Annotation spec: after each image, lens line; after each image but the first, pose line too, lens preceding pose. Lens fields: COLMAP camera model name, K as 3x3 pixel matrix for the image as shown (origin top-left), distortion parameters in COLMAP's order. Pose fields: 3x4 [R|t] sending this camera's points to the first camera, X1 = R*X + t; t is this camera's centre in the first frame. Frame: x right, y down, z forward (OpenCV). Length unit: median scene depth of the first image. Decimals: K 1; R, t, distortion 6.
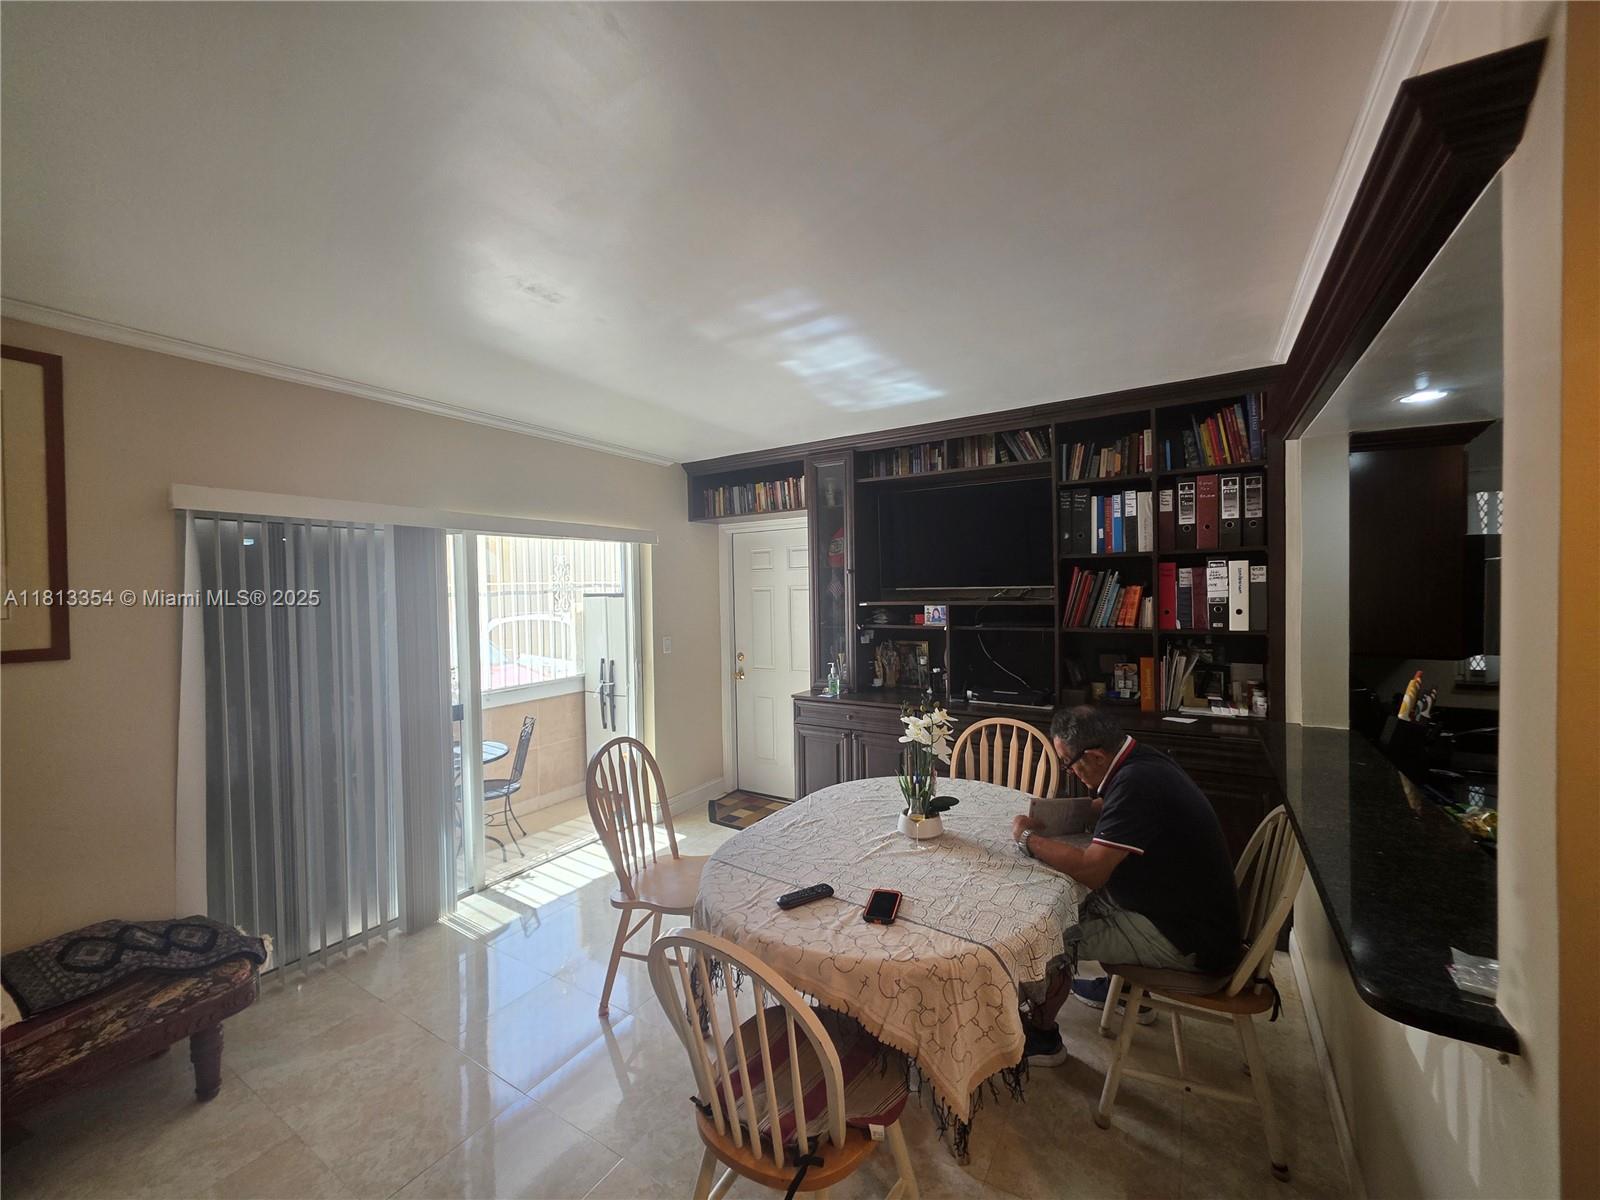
lens RADIAL K [[637.3, 0, 801.1], [0, 637.3, 599.1], [0, 0, 1]] dist [-0.000475, 0.000526]
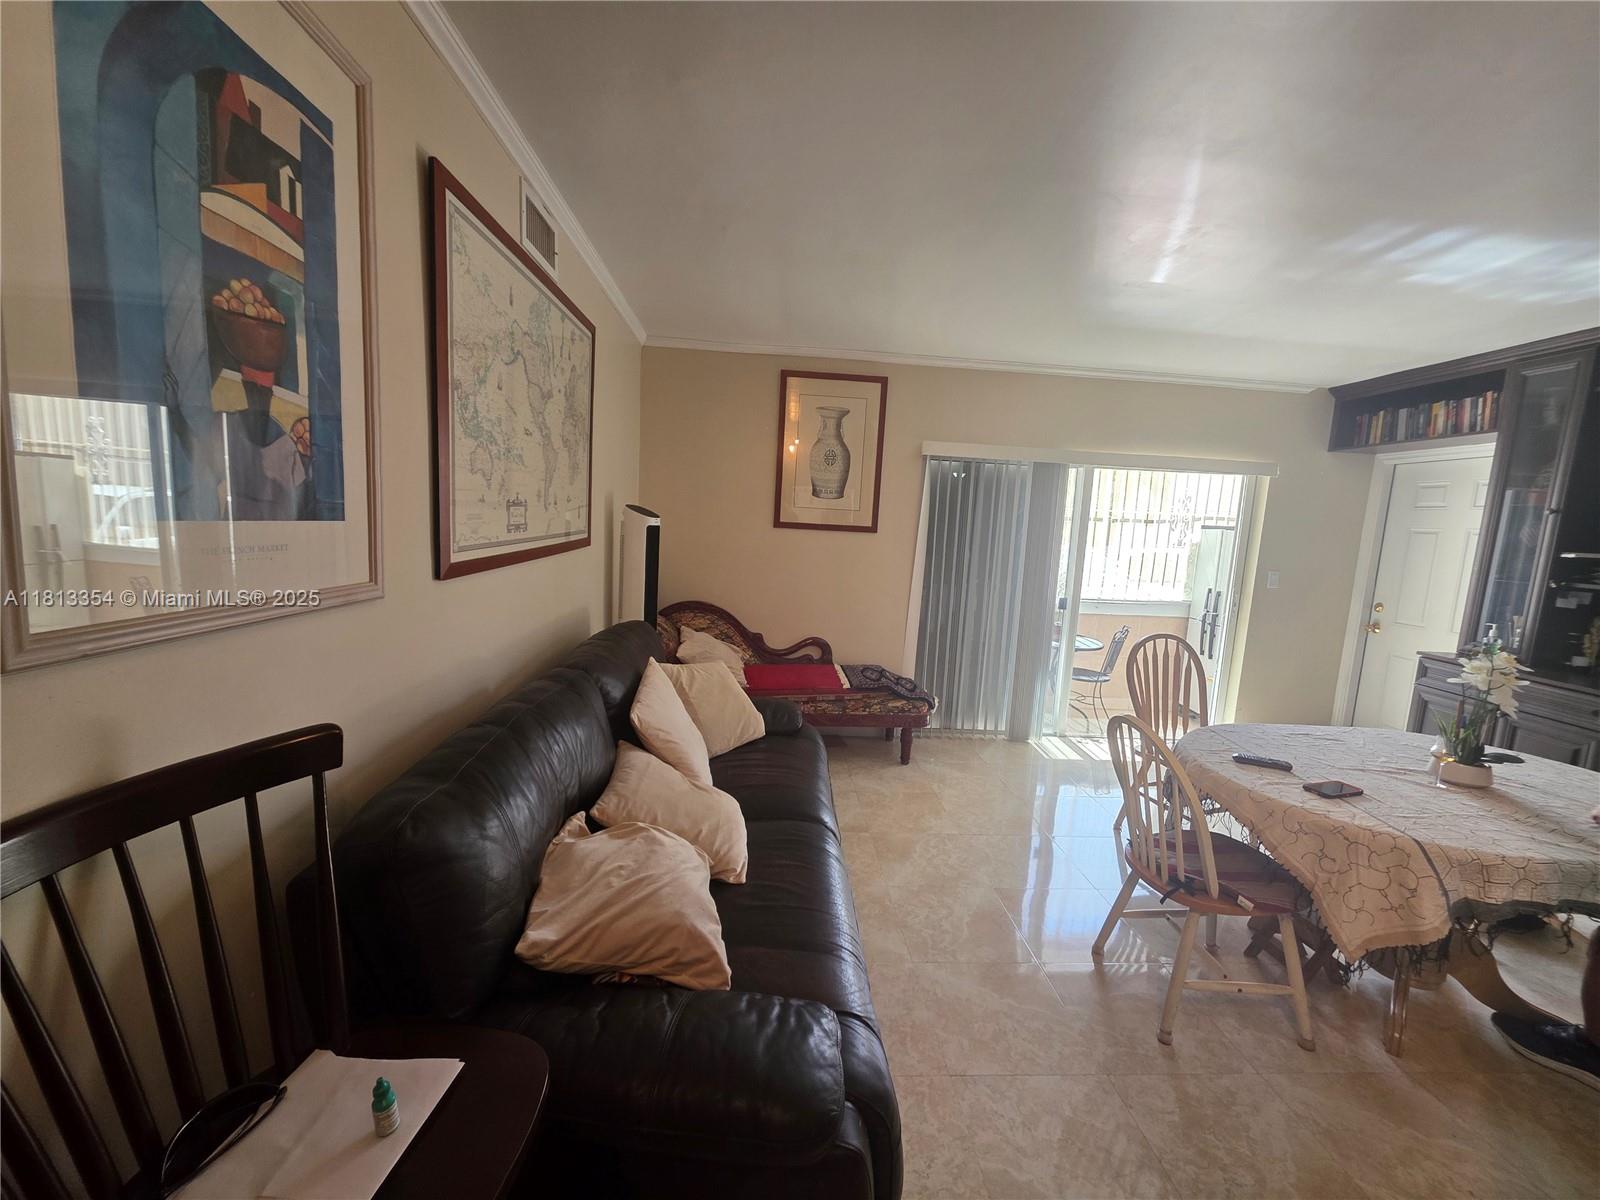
lens RADIAL K [[637.3, 0, 800.8], [0, 637.3, 598.9], [0, 0, 1]] dist [-0.000475, 0.000526]
pose [[0.571543, 0.154094, -0.805973, 0.246307], [-0.074649, 0.987901, 0.135941, 0.030715], [0.817169, -0.017531, 0.576131, -0.240837]]
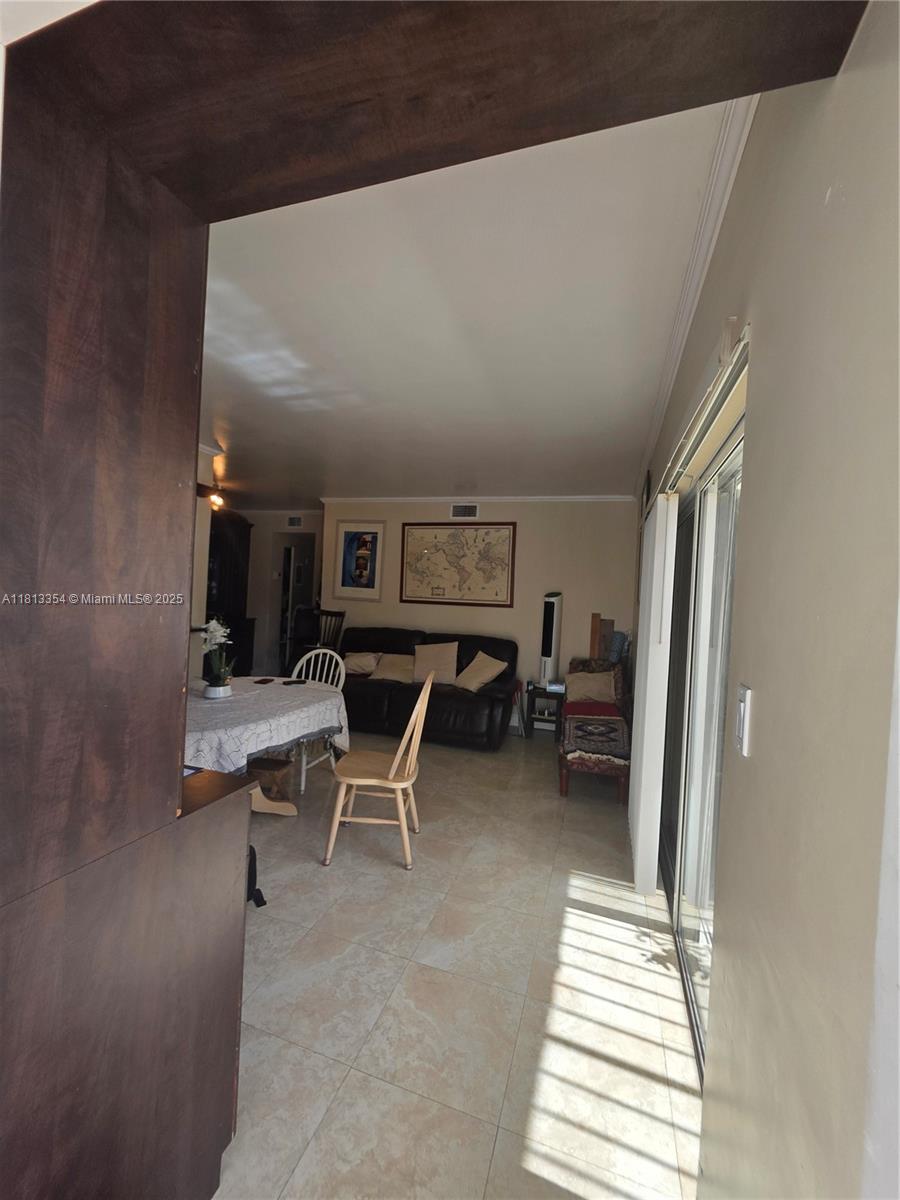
lens RADIAL K [[477.9, 0, 451.0], [0, 477.9, 605.0], [0, 0, 1]] dist [-0.000475, 0.000526]
pose [[-0.971429, -0.030889, -0.235311, -0.082379], [-0.040647, 0.998498, 0.036732, 0.039508], [0.233823, 0.045248, -0.971226, 1.673023]]
